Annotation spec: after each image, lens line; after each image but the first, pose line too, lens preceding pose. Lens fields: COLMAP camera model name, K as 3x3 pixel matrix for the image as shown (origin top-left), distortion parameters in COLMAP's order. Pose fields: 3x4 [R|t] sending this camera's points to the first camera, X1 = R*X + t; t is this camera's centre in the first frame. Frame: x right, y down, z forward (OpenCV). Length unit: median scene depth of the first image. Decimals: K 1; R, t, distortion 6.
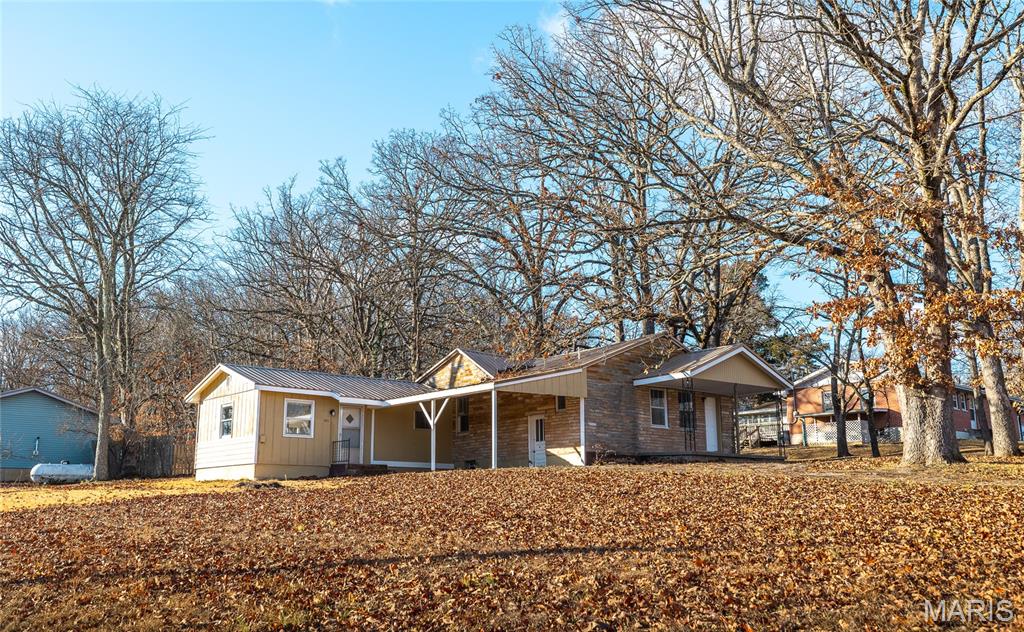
lens RADIAL K [[1000.1, 0, 510.1], [0, 1000.1, 316.8], [0, 0, 1]] dist [0.017269, 0.000000]
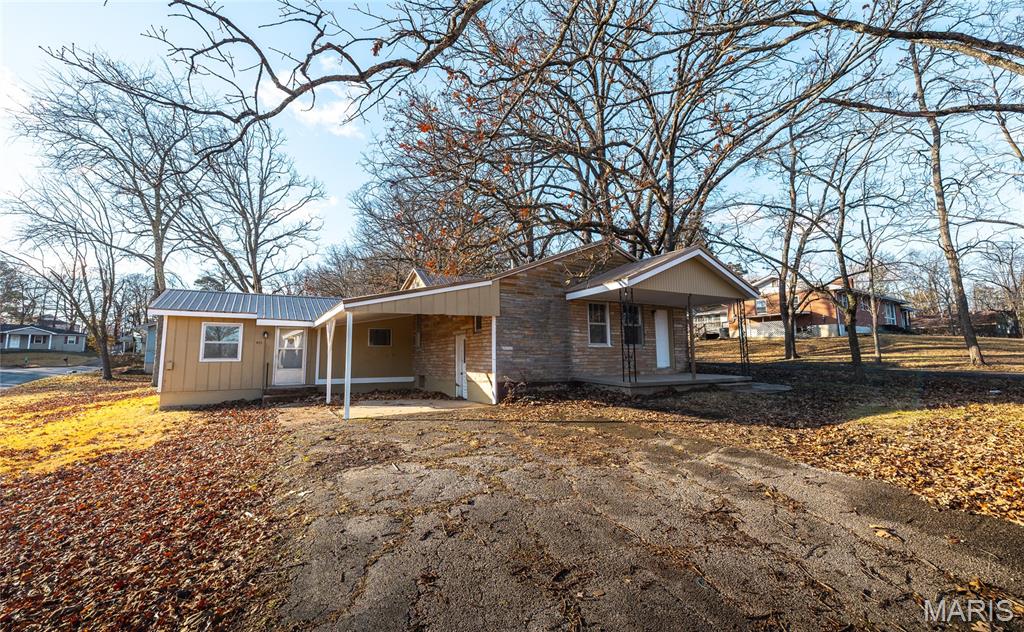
lens RADIAL K [[430.5, 0, 518.8], [0, 430.5, 311.0], [0, 0, 1]] dist [0.004717, 0.001152]
pose [[0.987907, -0.021207, -0.153589, 0.139693], [0.035457, 0.995252, 0.090642, 0.043188], [0.150938, -0.094992, 0.983969, 0.625745]]
